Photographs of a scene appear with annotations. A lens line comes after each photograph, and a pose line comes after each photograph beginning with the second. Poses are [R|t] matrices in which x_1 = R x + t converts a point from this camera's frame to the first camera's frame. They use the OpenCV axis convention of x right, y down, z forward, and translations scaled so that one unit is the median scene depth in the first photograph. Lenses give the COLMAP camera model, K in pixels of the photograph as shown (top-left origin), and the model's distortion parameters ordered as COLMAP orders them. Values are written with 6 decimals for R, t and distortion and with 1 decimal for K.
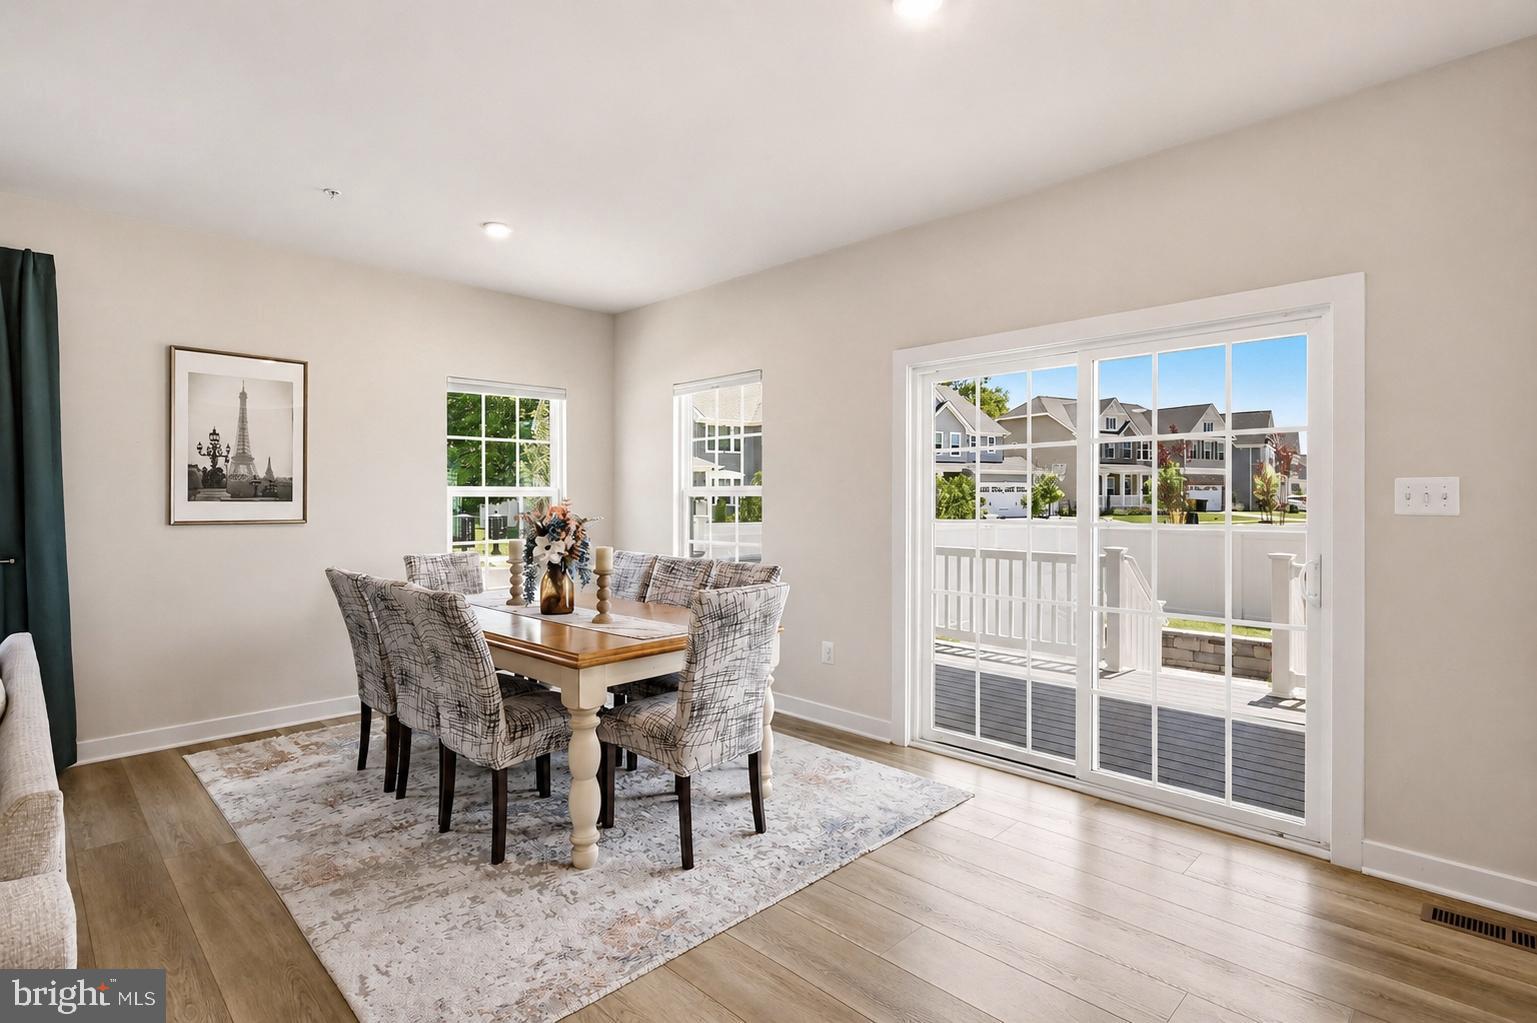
lens RADIAL K [[747.2, 0, 781.7], [0, 747.2, 504.4], [0, 0, 1]] dist [-0.019671, 0.001005]
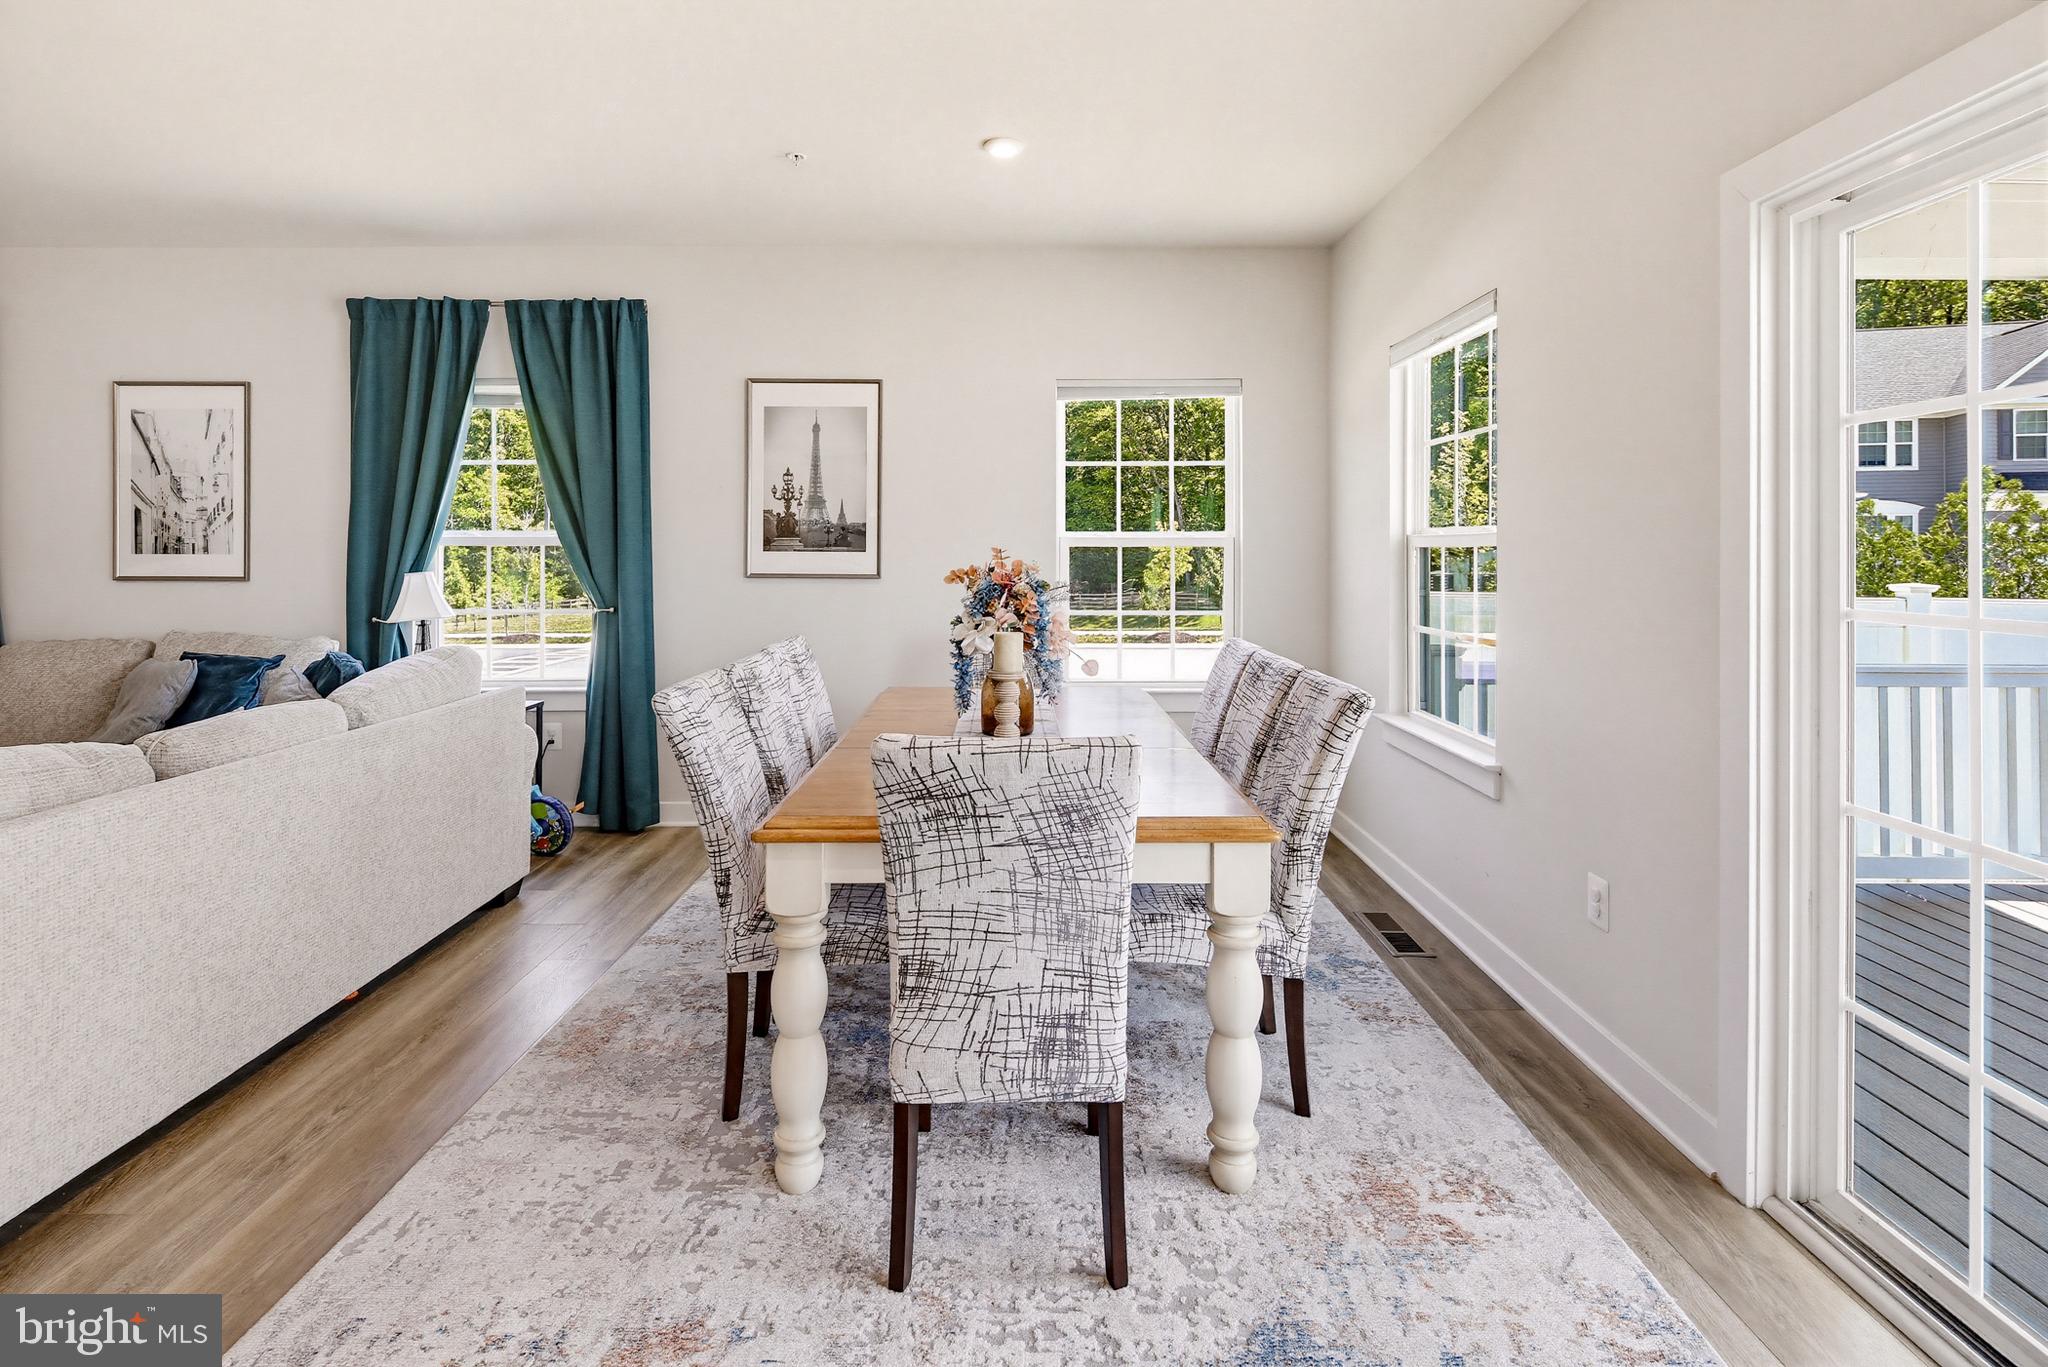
lens RADIAL K [[995.6, 0, 1022.9], [0, 995.6, 545.5], [0, 0, 1]] dist [-0.019671, 0.001005]
pose [[0.695729, -0.002184, -0.718302, 0.266307], [-0.007406, 0.999920, -0.010213, -0.001481], [0.718267, 0.012425, 0.695657, 0.387180]]
